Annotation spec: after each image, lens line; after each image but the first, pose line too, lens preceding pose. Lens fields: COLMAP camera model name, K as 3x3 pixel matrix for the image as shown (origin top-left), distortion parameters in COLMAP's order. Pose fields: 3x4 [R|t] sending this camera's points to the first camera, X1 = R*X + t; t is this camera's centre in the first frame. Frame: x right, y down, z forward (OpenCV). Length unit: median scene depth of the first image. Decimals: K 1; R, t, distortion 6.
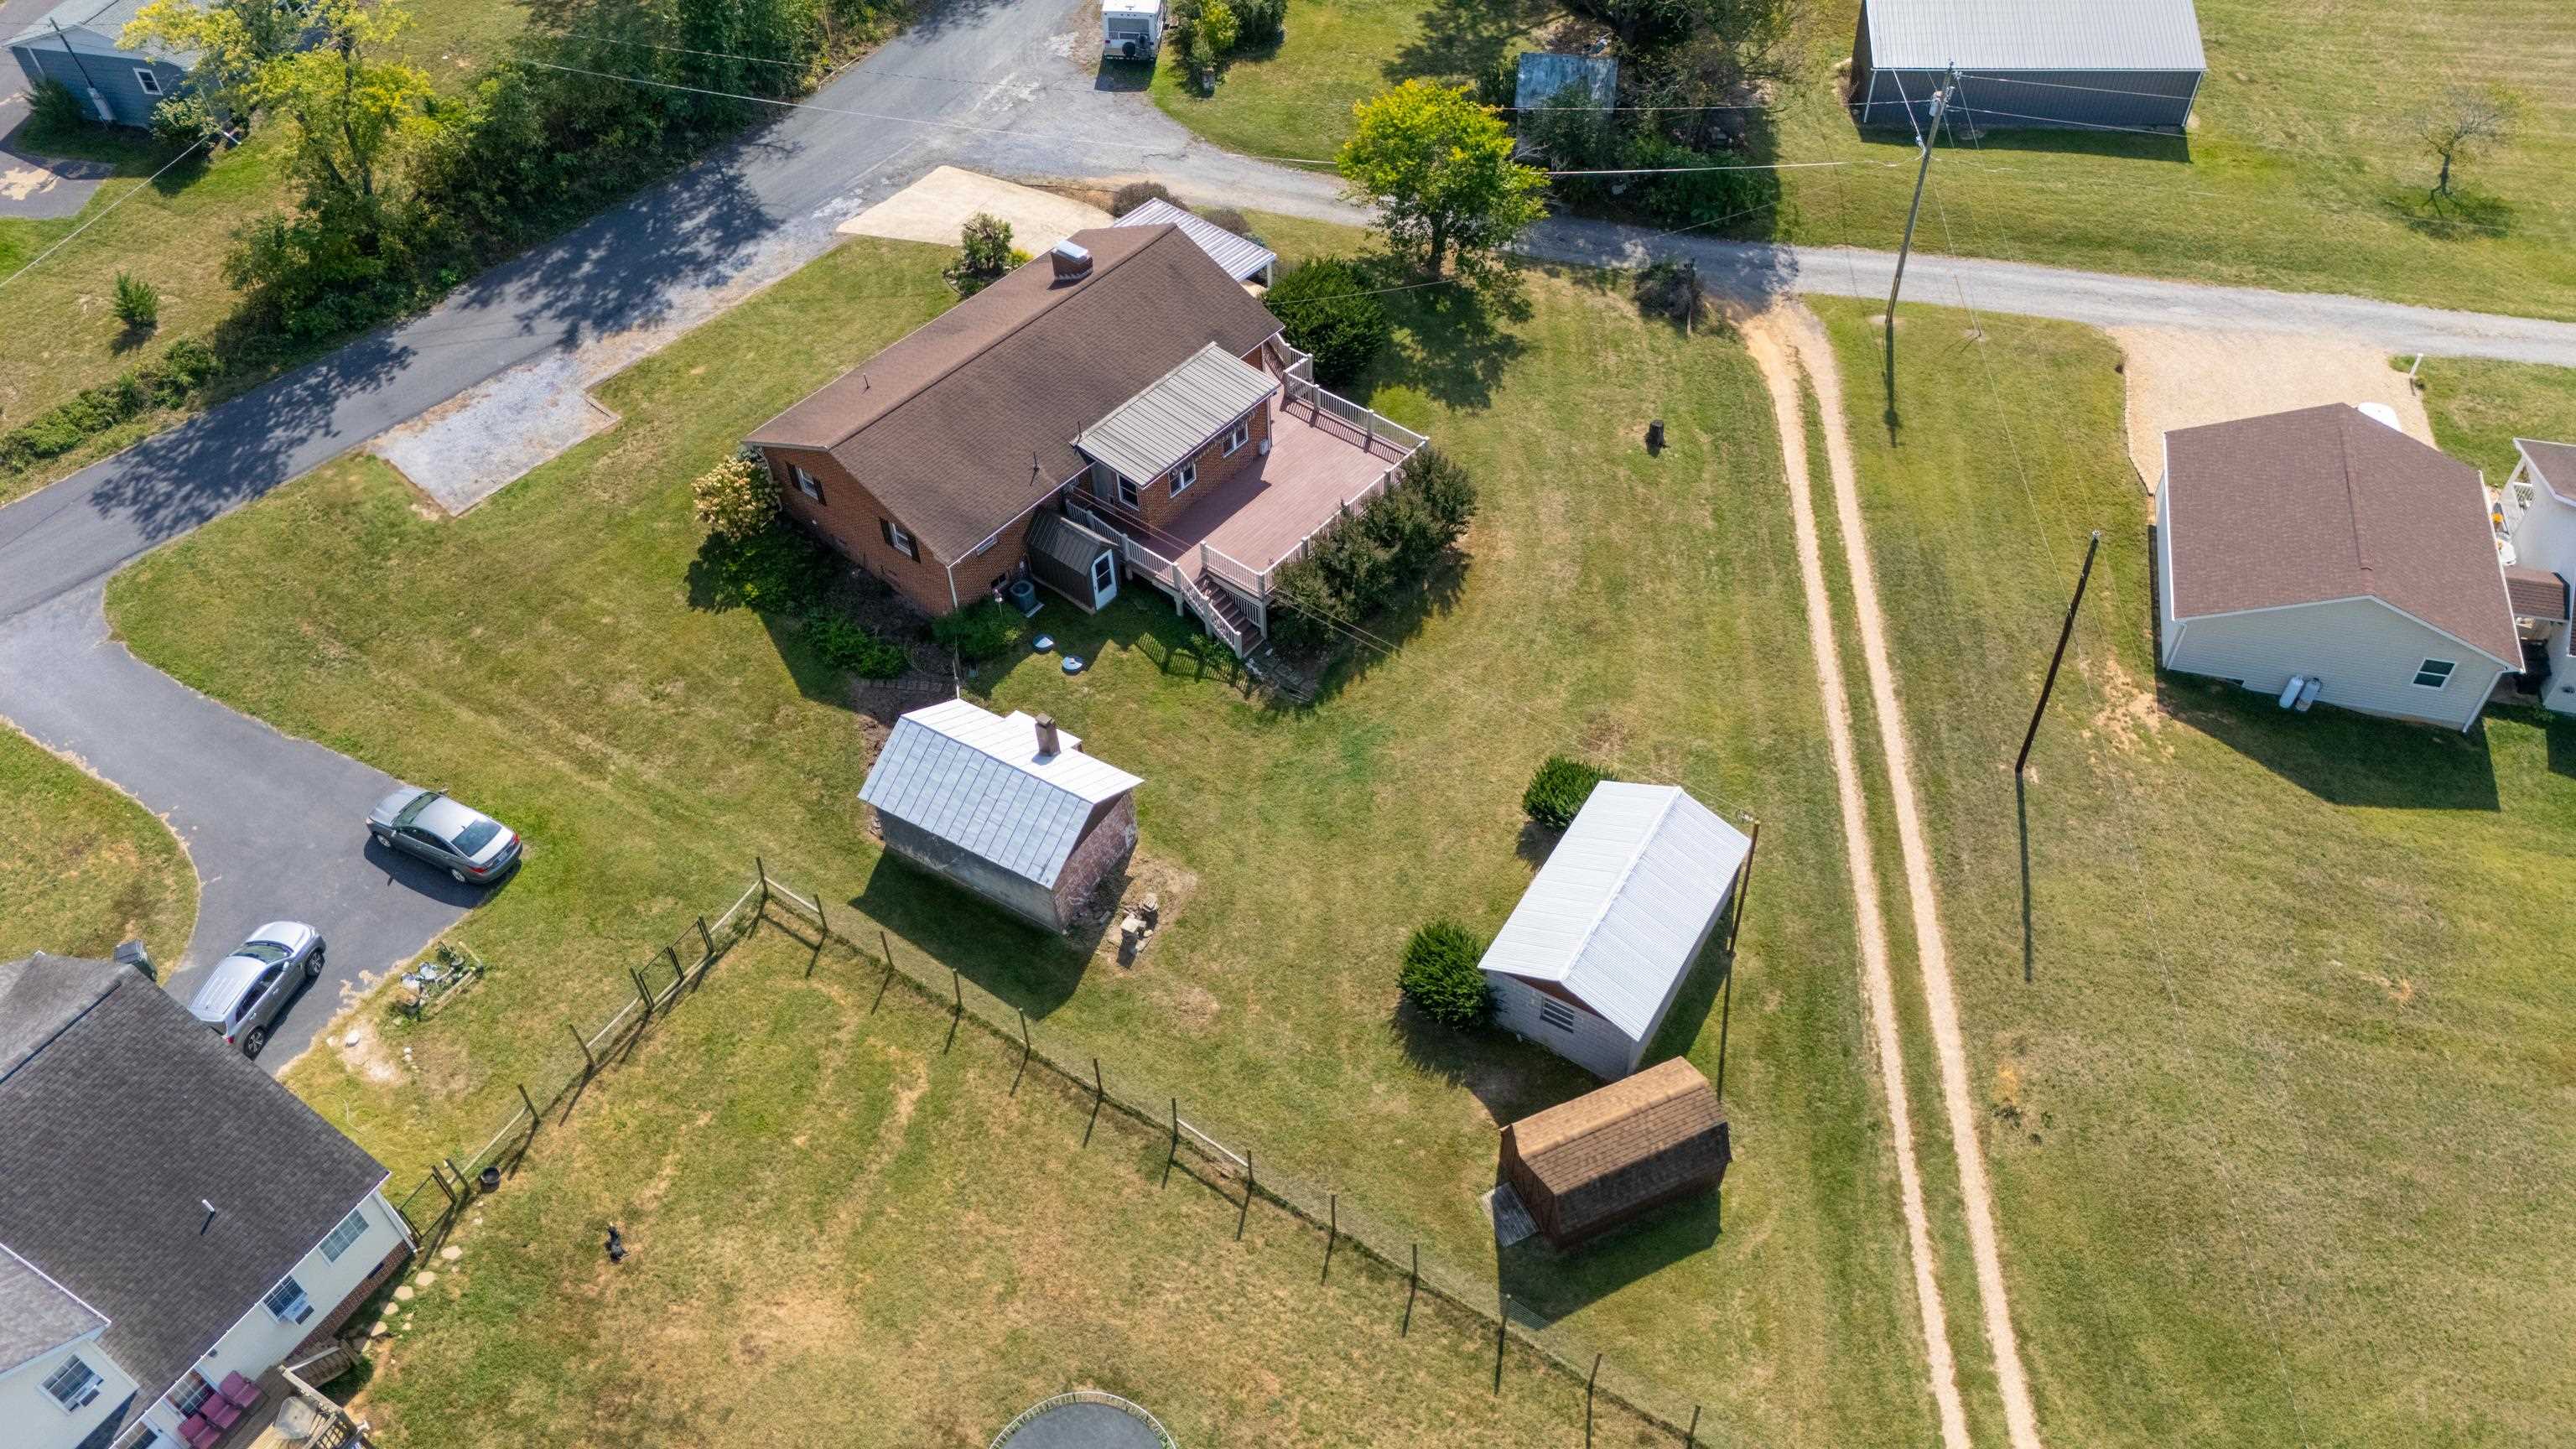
lens RADIAL K [[1893.4, 0, 1288.0], [0, 1893.4, 724.5], [0, 0, 1]] dist [0.081894, -0.081731]
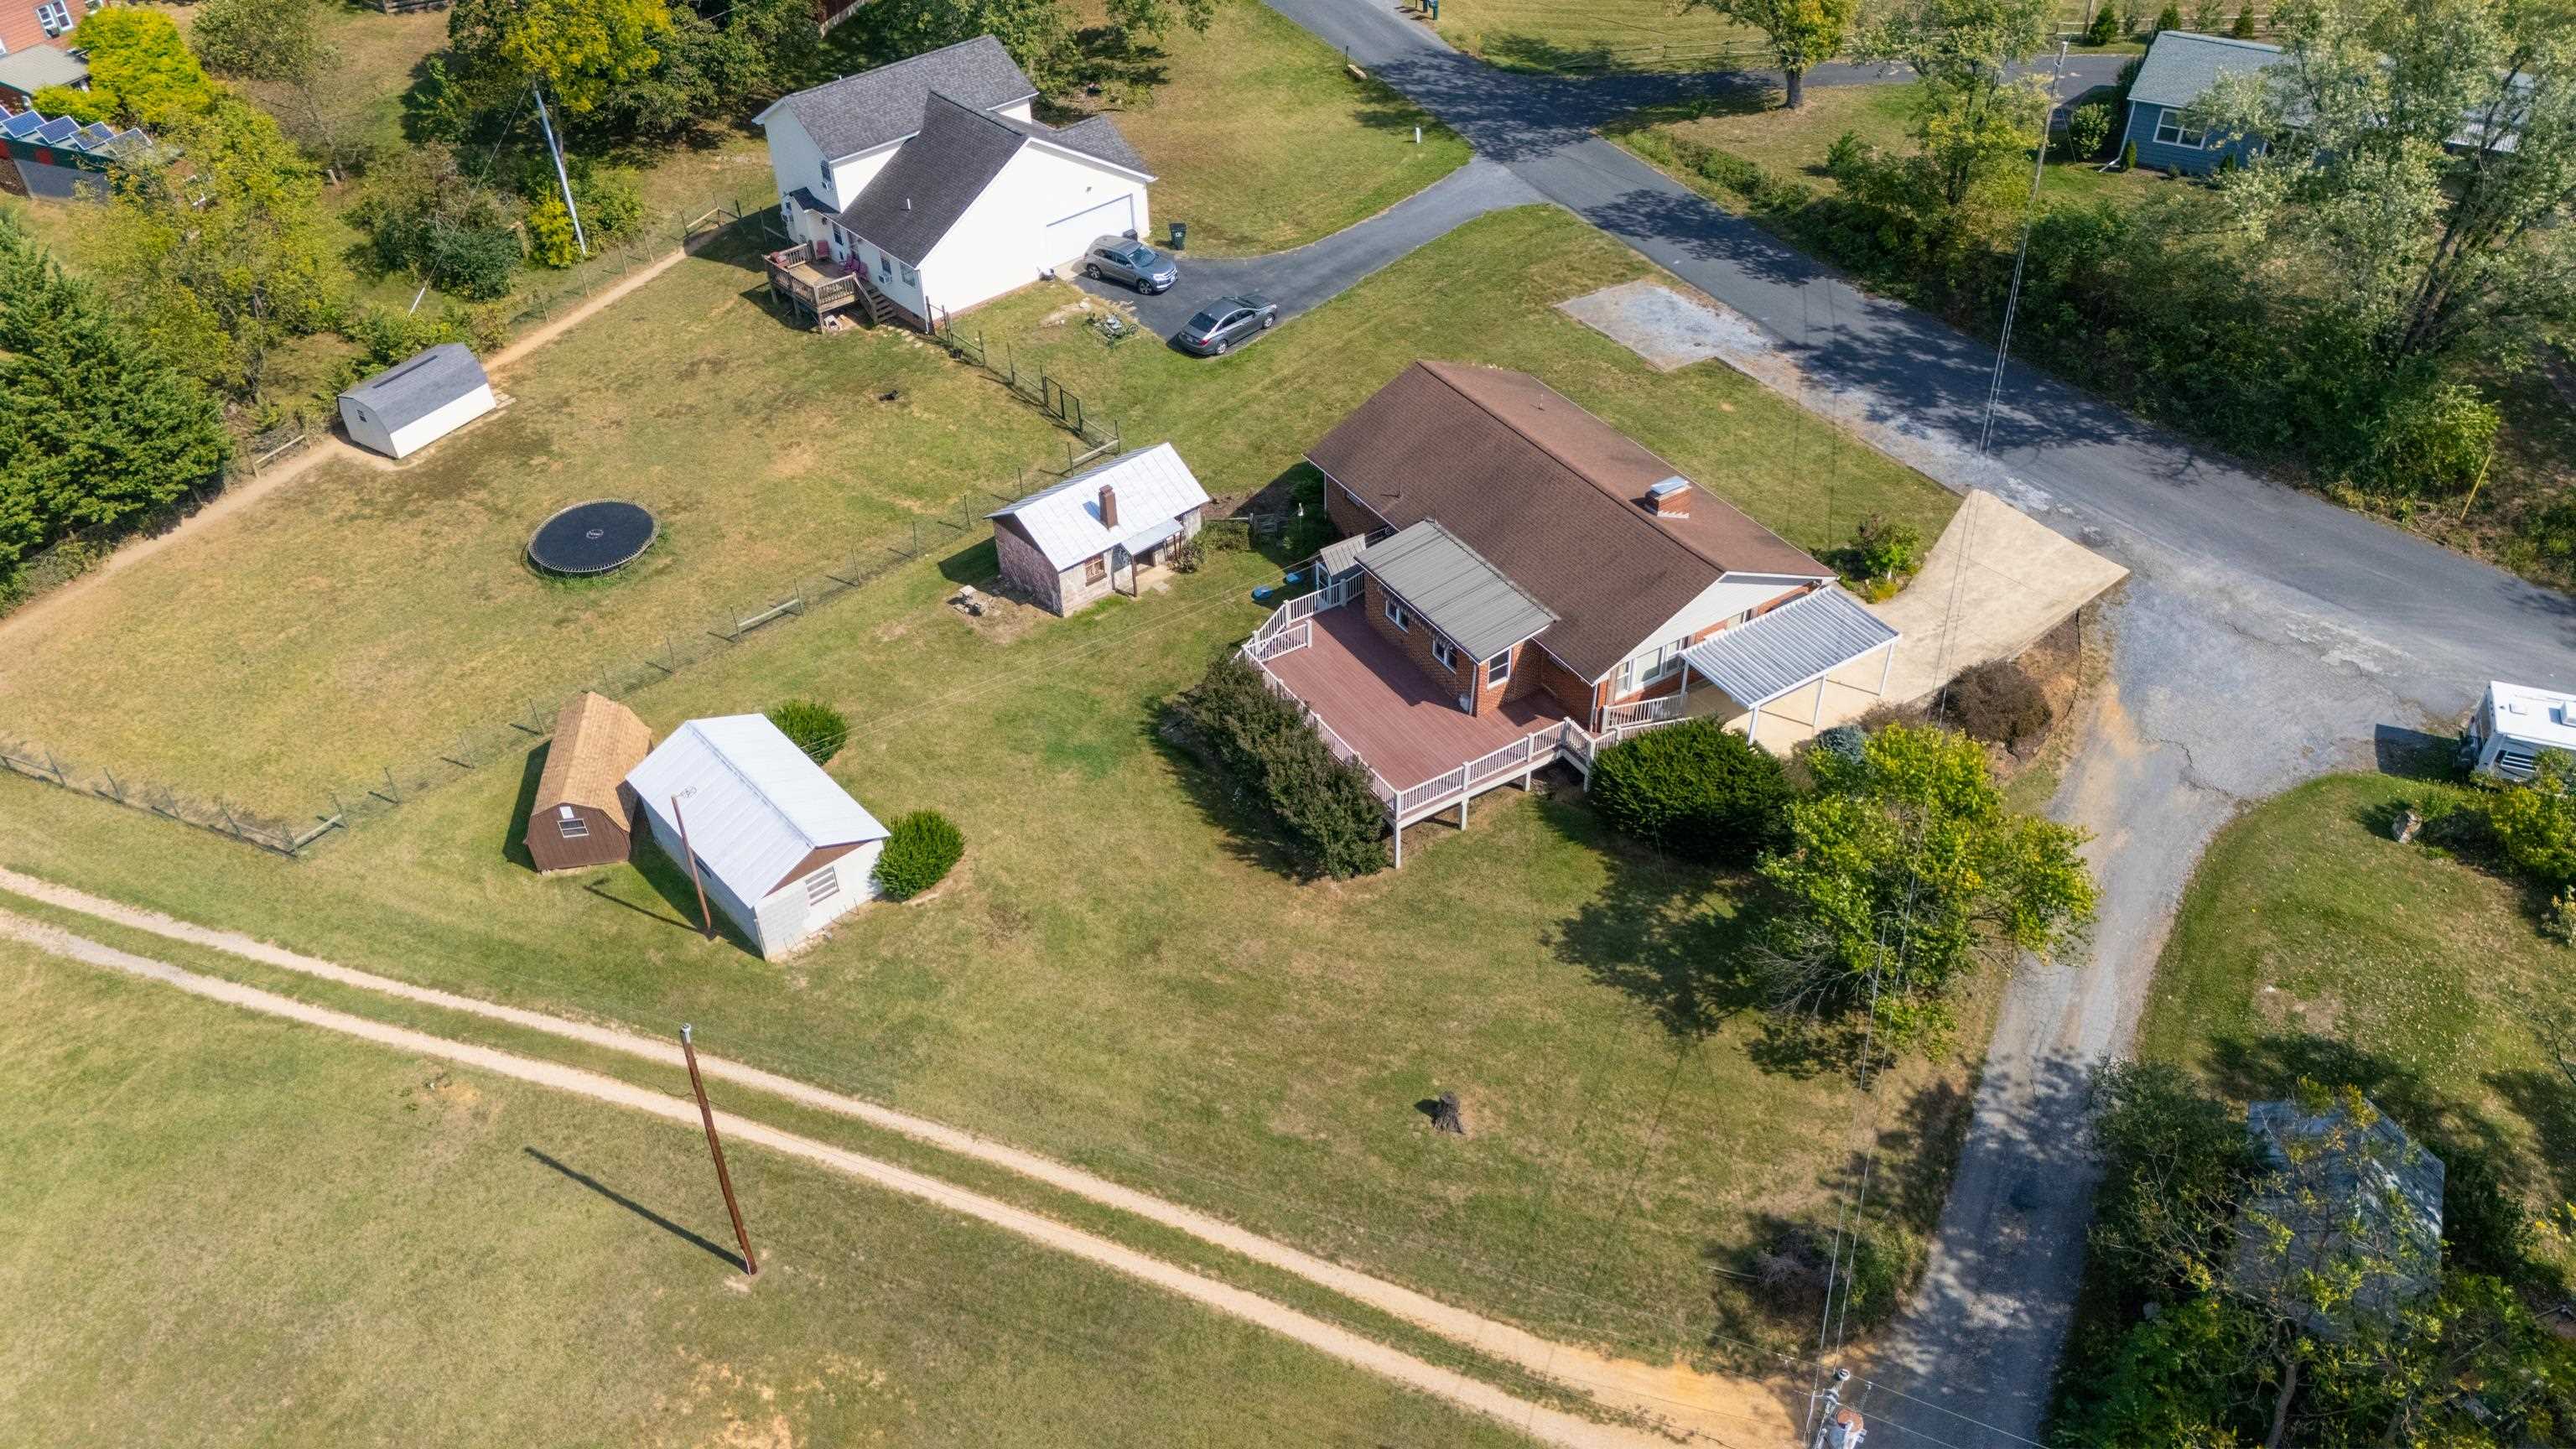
lens RADIAL K [[1897.4, 0, 1287.5], [0, 1897.4, 728.6], [0, 0, 1]] dist [0.080099, -0.083538]
pose [[-0.299751, 0.635567, -0.711480, 0.720091], [-0.668445, 0.392184, 0.631960, -0.710098], [0.680684, 0.665015, 0.307284, 0.719764]]
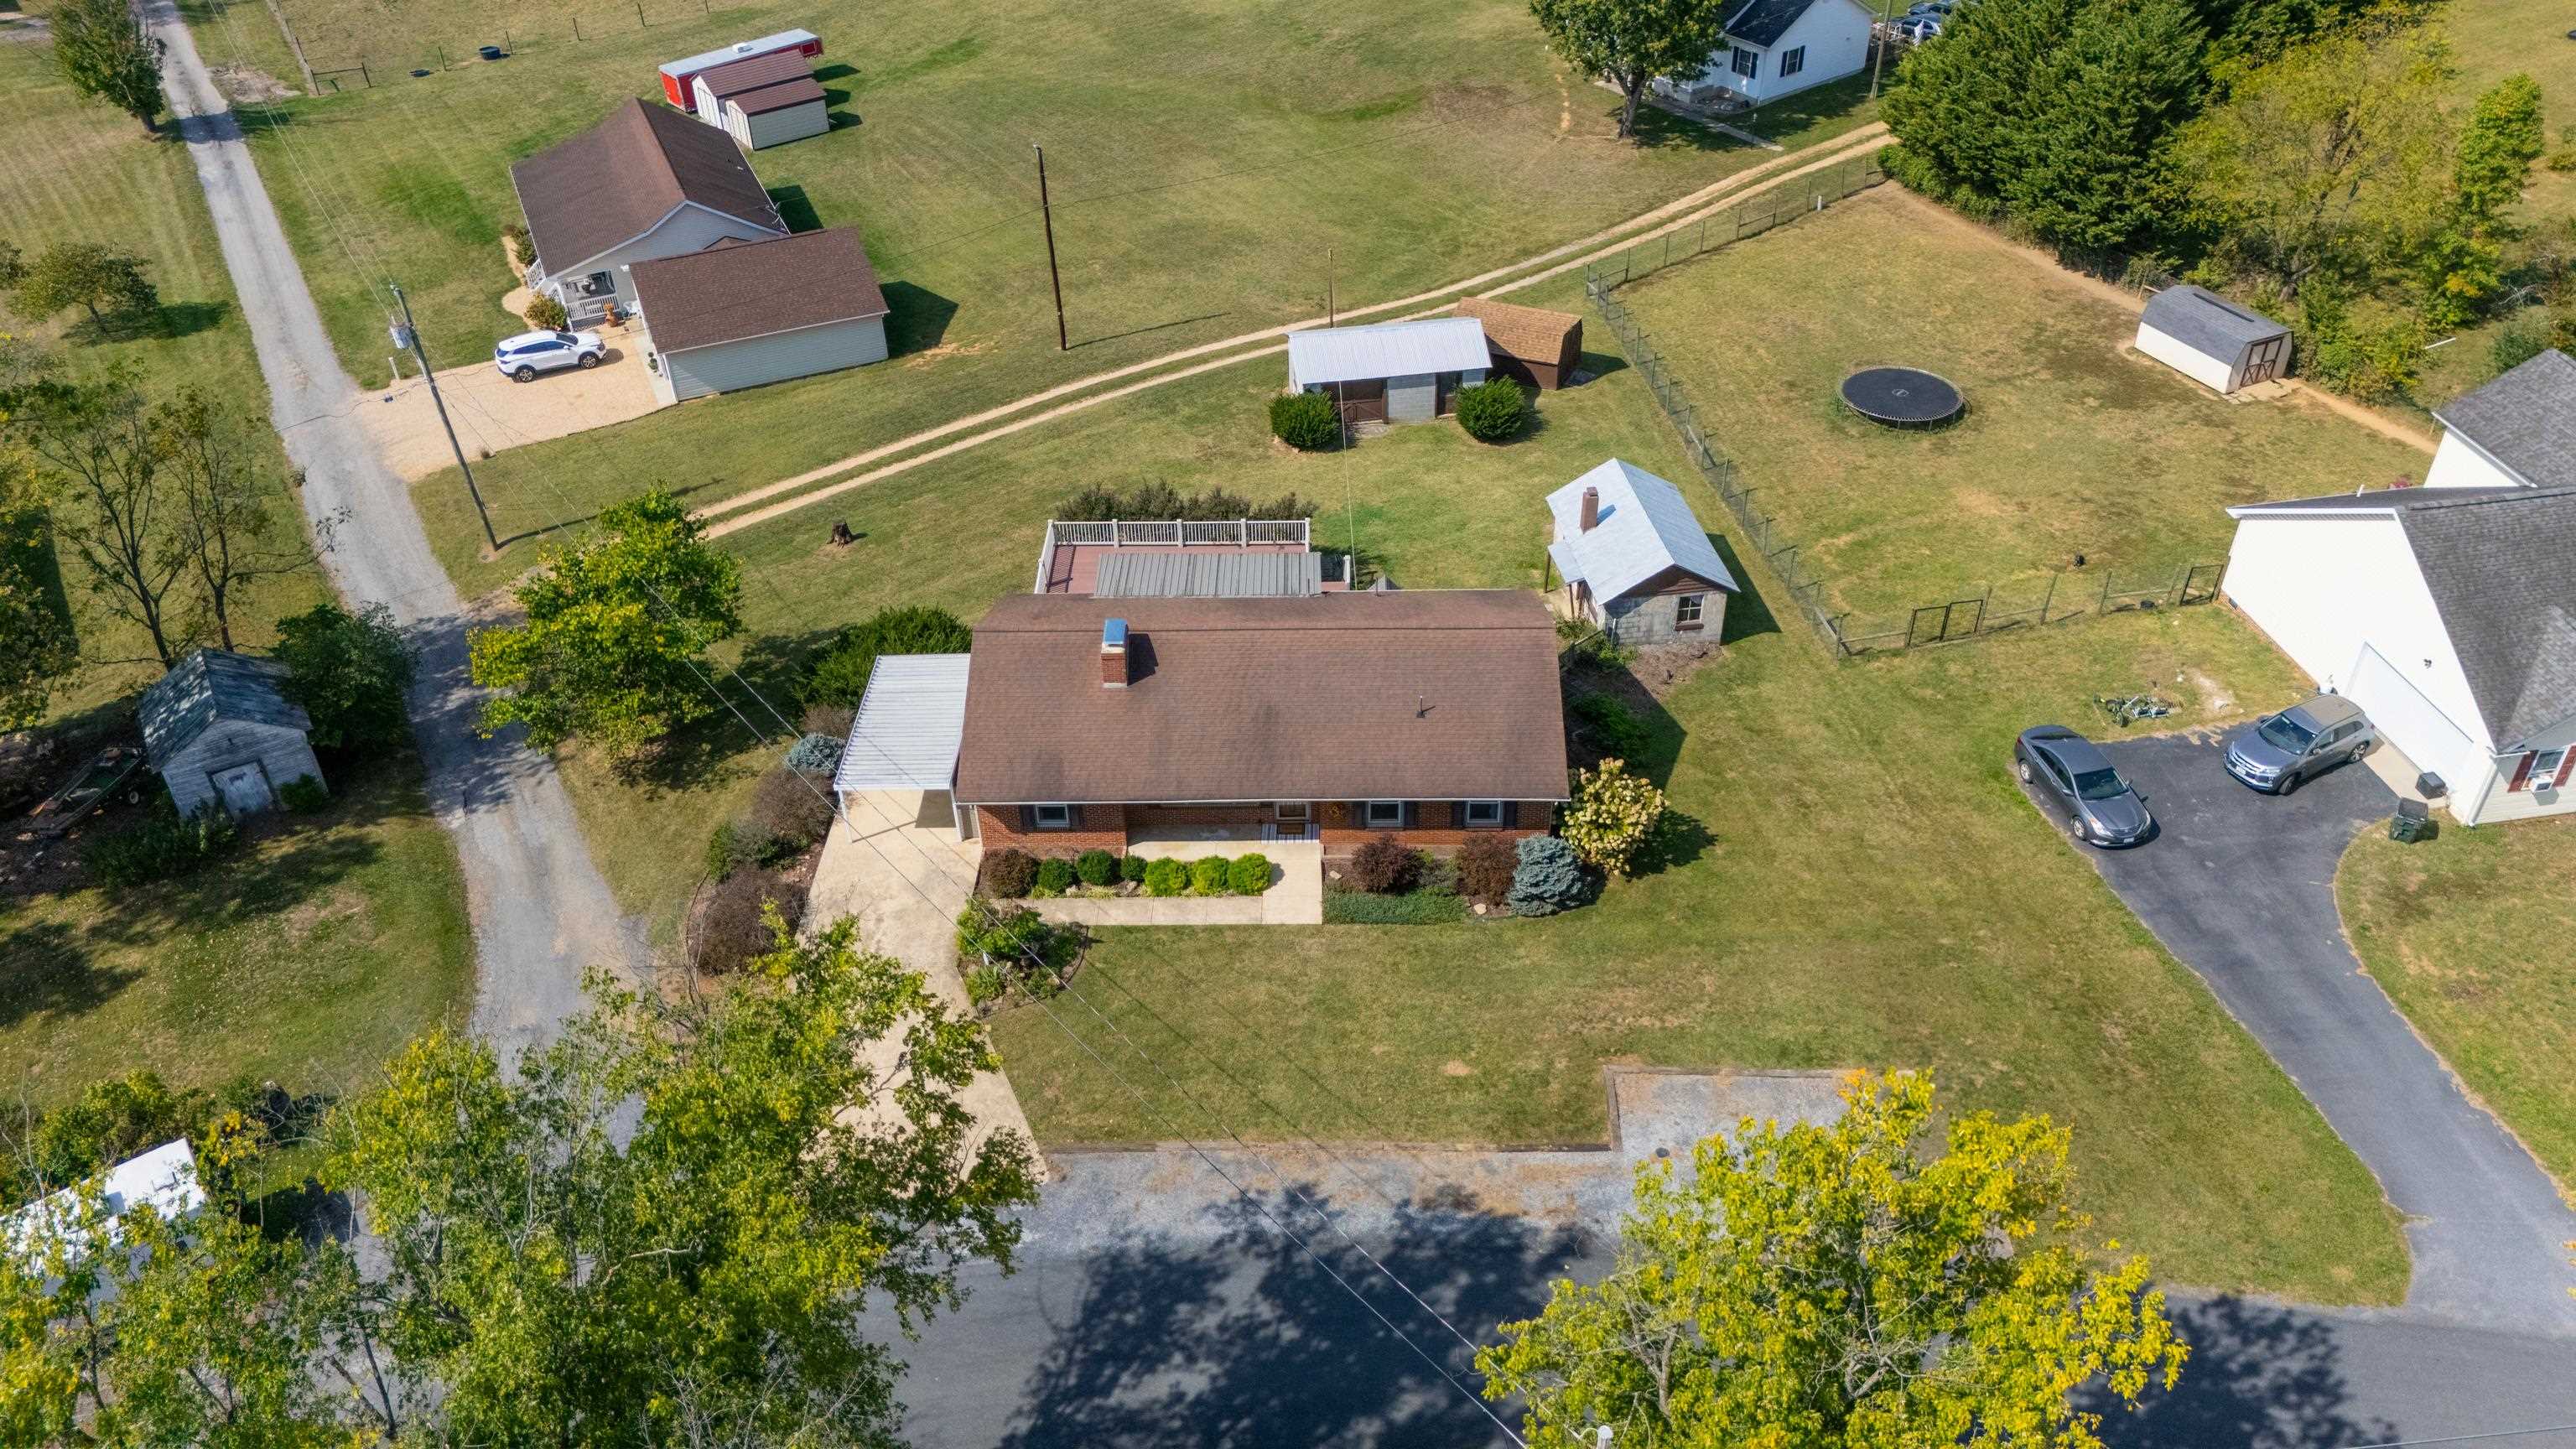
lens RADIAL K [[1897.4, 0, 1287.5], [0, 1897.4, 728.6], [0, 0, 1]] dist [0.080099, -0.083538]
pose [[-0.635343, -0.429539, 0.641745, -0.729213], [0.585568, 0.273794, 0.762985, -0.851778], [-0.503438, 0.860542, 0.077571, 1.007222]]
